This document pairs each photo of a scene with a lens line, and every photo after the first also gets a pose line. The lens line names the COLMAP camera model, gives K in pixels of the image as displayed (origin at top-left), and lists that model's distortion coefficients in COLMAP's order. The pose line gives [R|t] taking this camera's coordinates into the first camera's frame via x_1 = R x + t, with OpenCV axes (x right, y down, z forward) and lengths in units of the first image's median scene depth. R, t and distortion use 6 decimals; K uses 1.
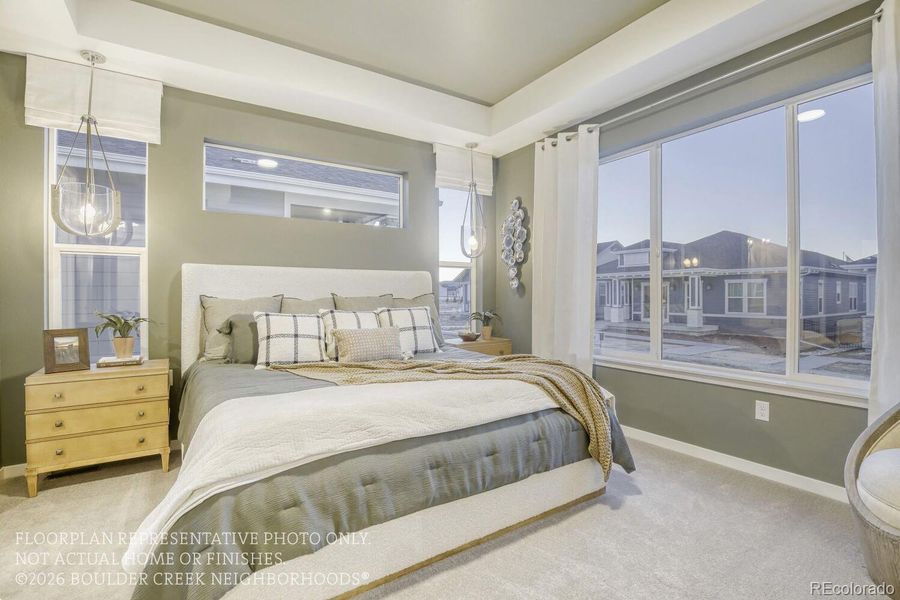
lens RADIAL K [[419.0, 0, 450.0], [0, 419.0, 300.0], [0, 0, 1]] dist [-0.014702, 0.000018]
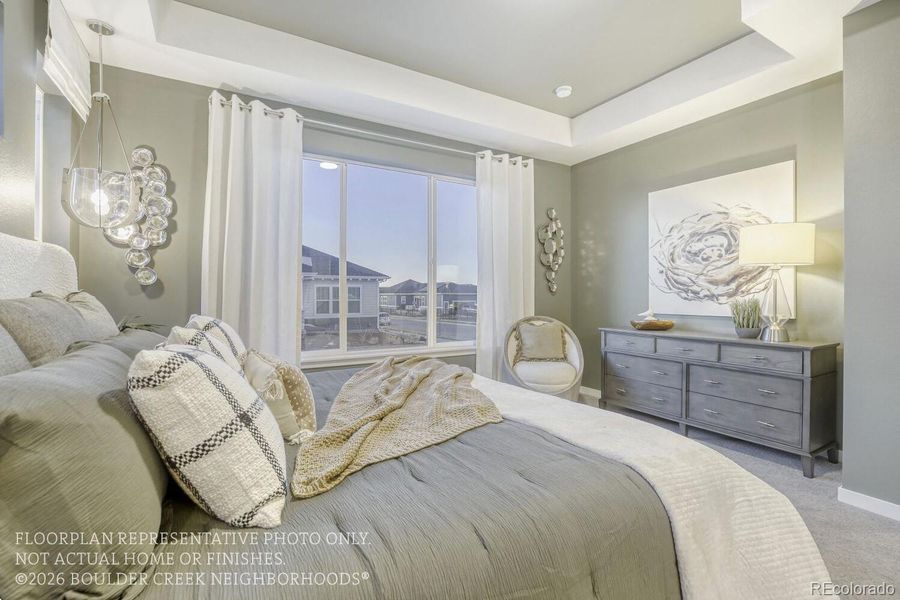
lens RADIAL K [[419.0, 0, 450.0], [0, 419.0, 300.0], [0, 0, 1]] dist [-0.014702, 0.000018]
pose [[0.055552, -0.001270, 0.998455, -0.540327], [0.012670, 0.999920, 0.000567, -0.002119], [-0.998375, 0.012619, 0.055564, 0.587735]]
